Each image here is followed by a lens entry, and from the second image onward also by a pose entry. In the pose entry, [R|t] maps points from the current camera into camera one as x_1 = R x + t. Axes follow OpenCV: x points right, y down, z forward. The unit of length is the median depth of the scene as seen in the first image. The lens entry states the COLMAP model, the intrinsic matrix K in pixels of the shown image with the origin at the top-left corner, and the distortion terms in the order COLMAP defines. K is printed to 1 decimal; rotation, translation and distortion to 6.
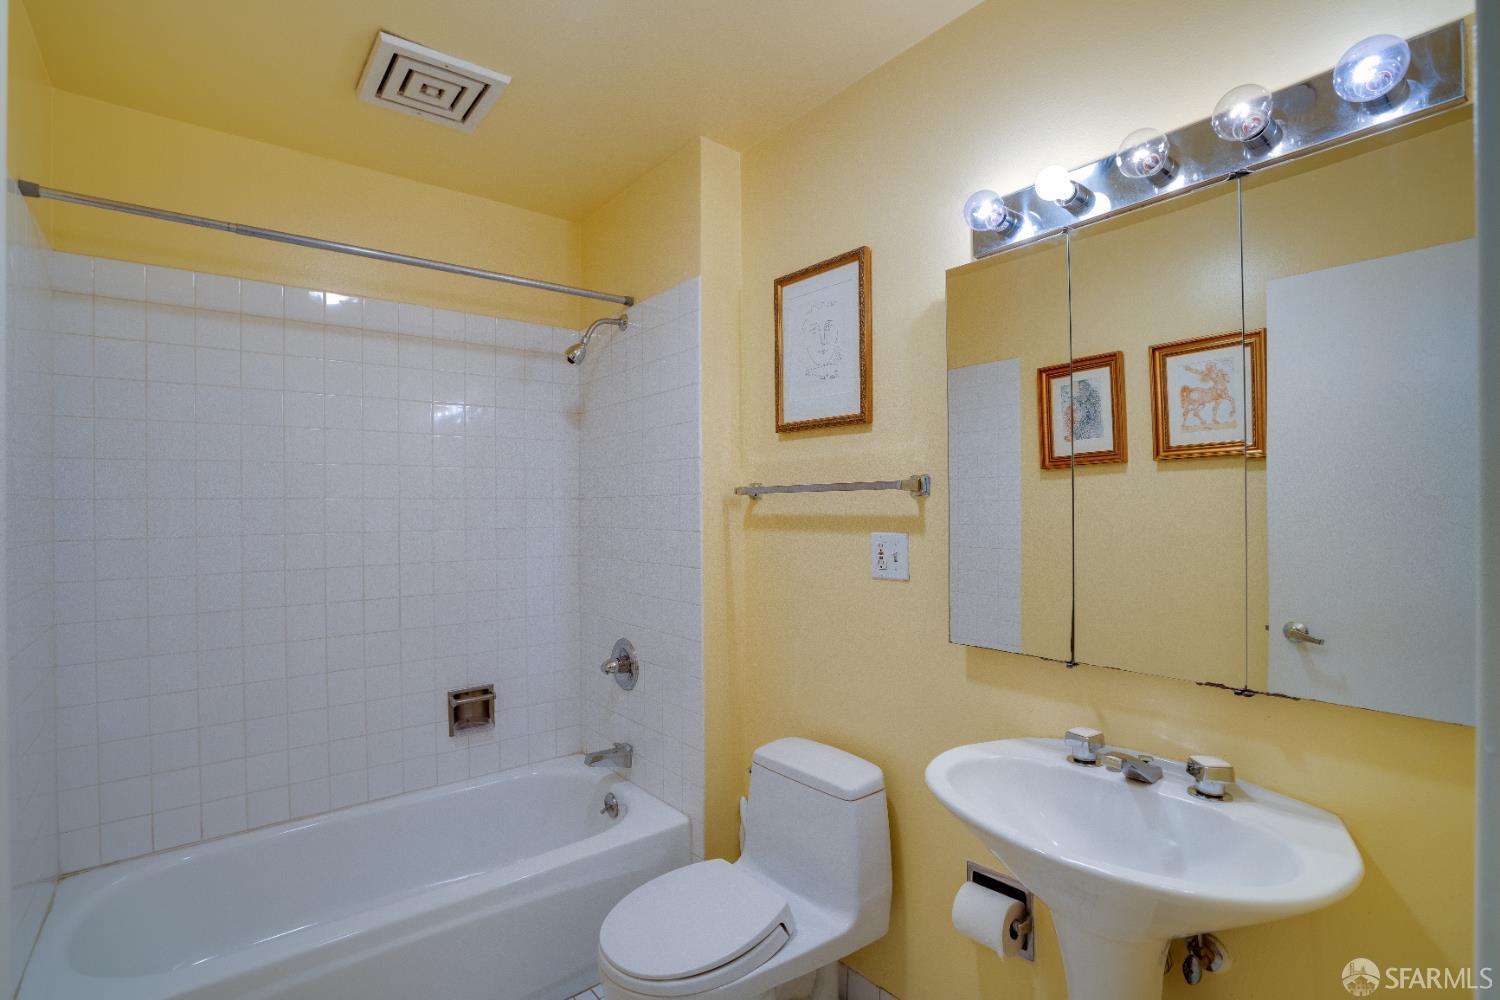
lens RADIAL K [[726.9, 0, 749.8], [0, 726.9, 509.7], [0, 0, 1]] dist [0.000583, 0.000392]
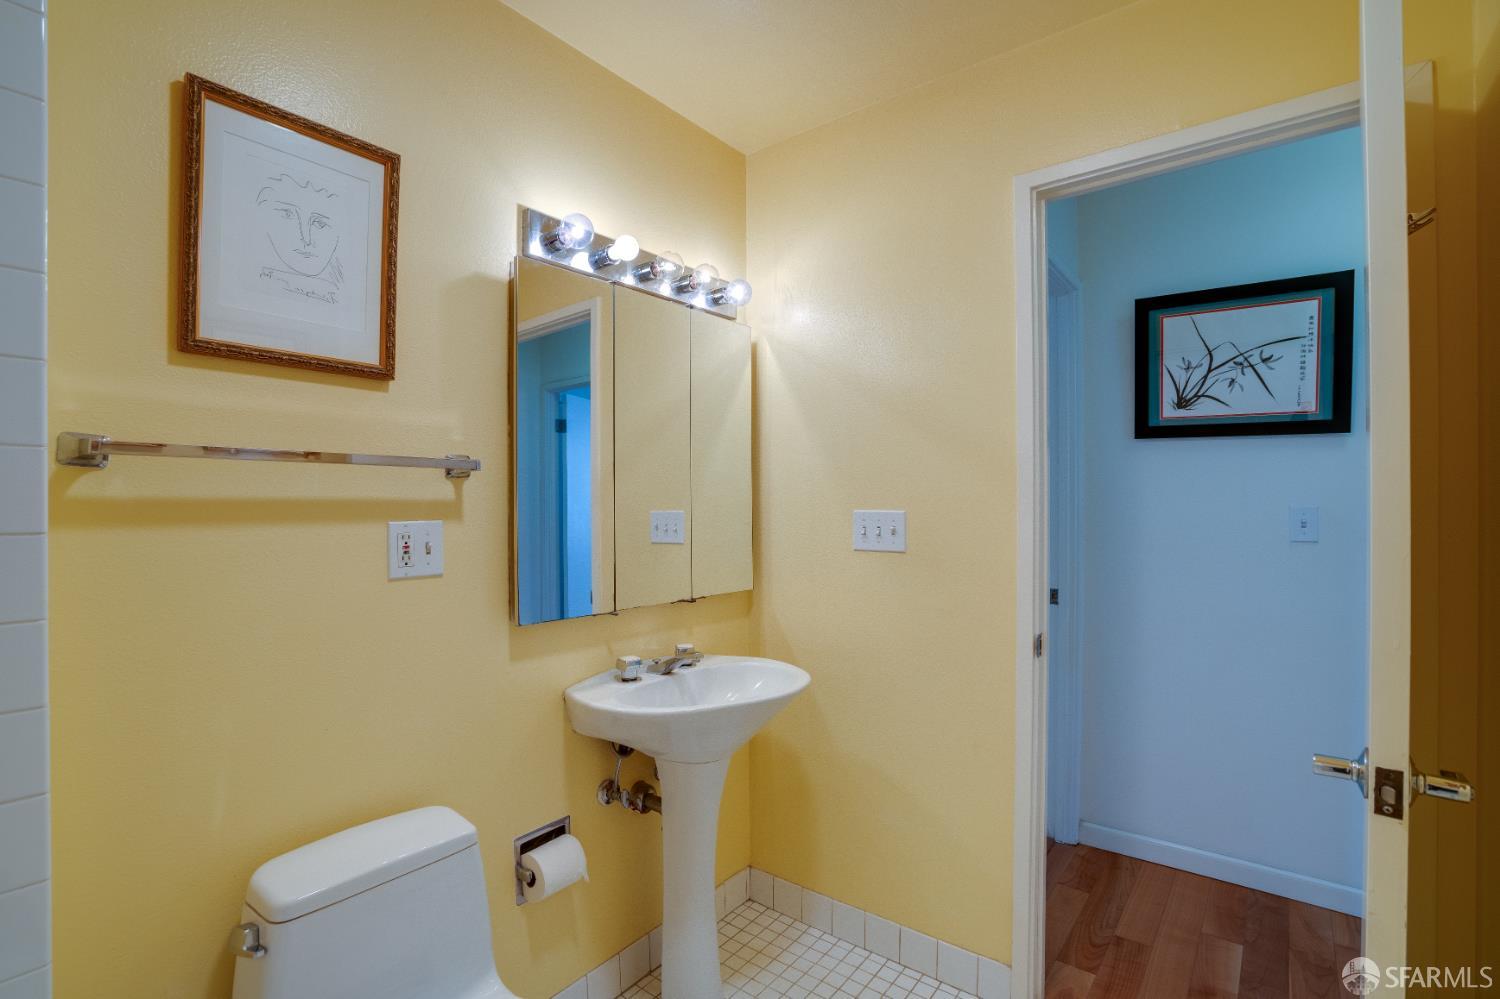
lens RADIAL K [[726.9, 0, 750.7], [0, 726.9, 497.0], [0, 0, 1]] dist [0.000583, 0.000392]
pose [[-0.231924, 0.015815, 0.972605, -0.688204], [-0.002630, 0.999854, -0.016886, 0.017292], [-0.972730, -0.006474, -0.231849, 0.811926]]
